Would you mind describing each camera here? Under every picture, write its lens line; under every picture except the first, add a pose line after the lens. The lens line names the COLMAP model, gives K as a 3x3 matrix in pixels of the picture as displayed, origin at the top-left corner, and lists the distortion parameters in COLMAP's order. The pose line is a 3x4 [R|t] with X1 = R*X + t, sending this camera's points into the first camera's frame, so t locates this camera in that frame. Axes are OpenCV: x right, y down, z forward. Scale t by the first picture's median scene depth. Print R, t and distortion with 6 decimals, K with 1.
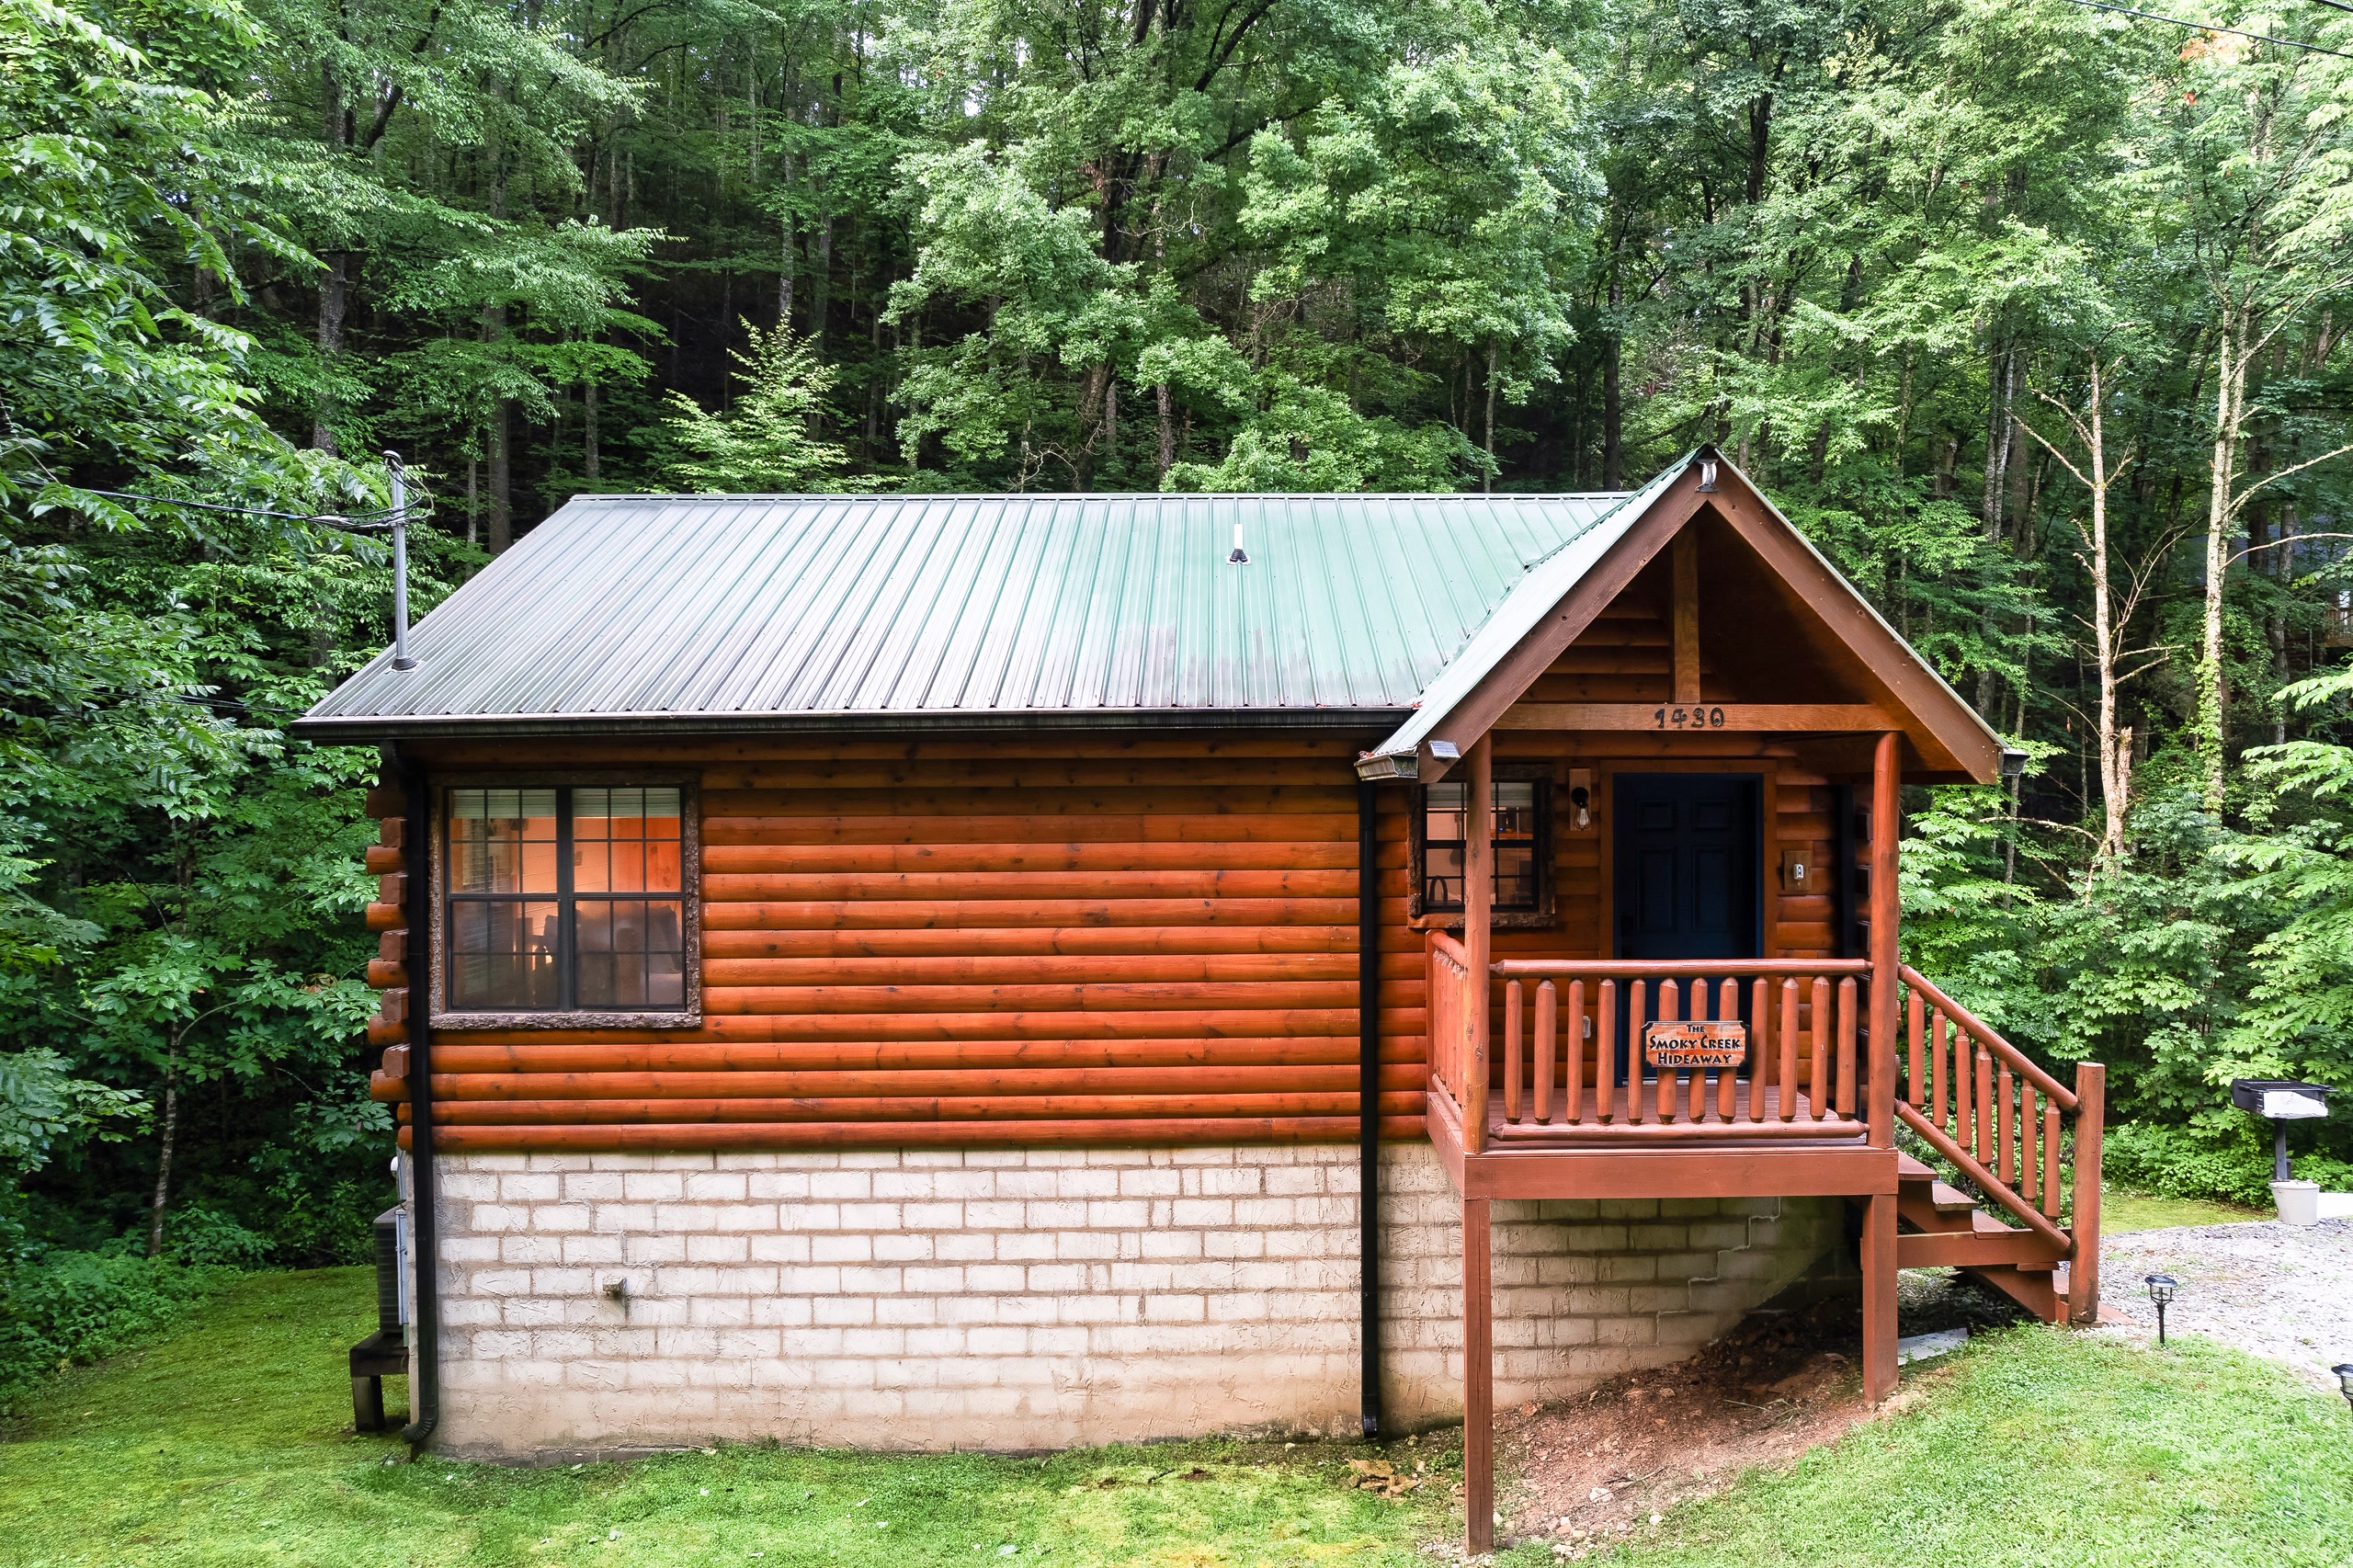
lens RADIAL K [[1530.1, 0, 1176.5], [0, 1530.1, 784.0], [0, 0, 1]] dist [-0.052047, 0.000204]
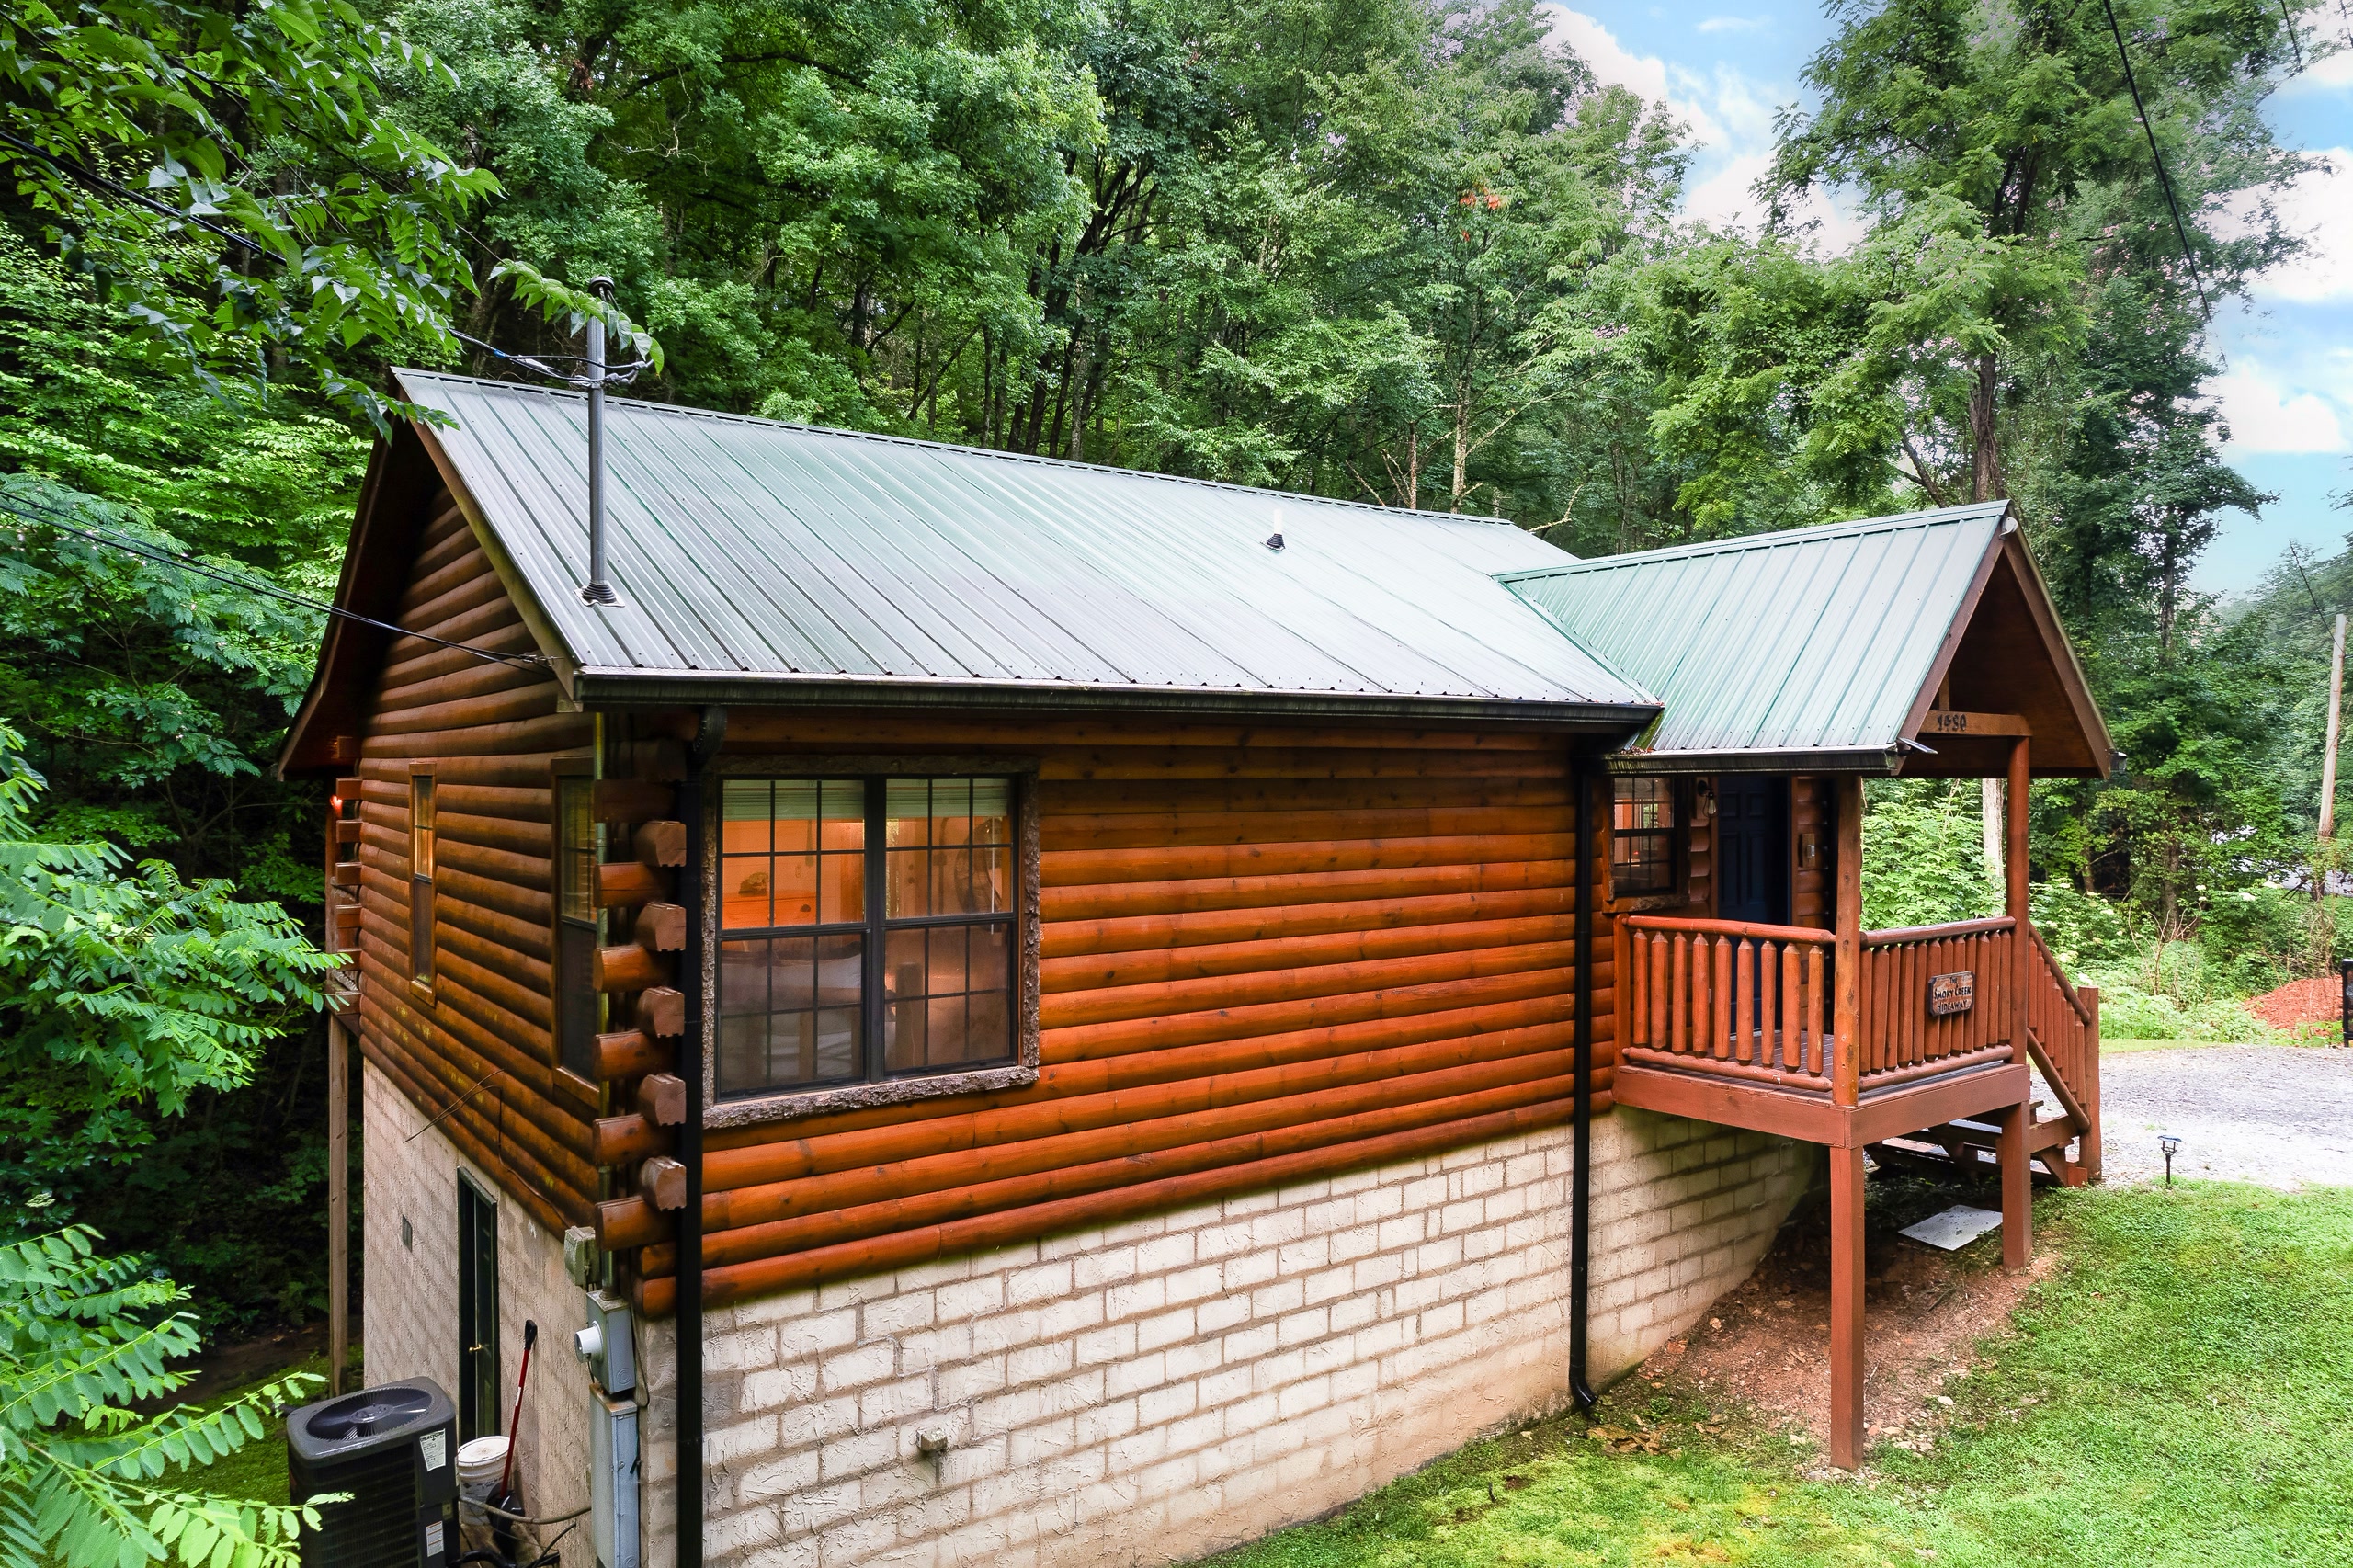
lens RADIAL K [[1526.5, 0, 1177.6], [0, 1526.5, 743.0], [0, 0, 1]] dist [-0.050060, -0.002029]
pose [[0.819884, 0.016828, 0.572283, -0.700015], [-0.002721, 0.999671, -0.025497, 0.003967], [-0.572524, 0.019347, 0.819660, 0.305610]]
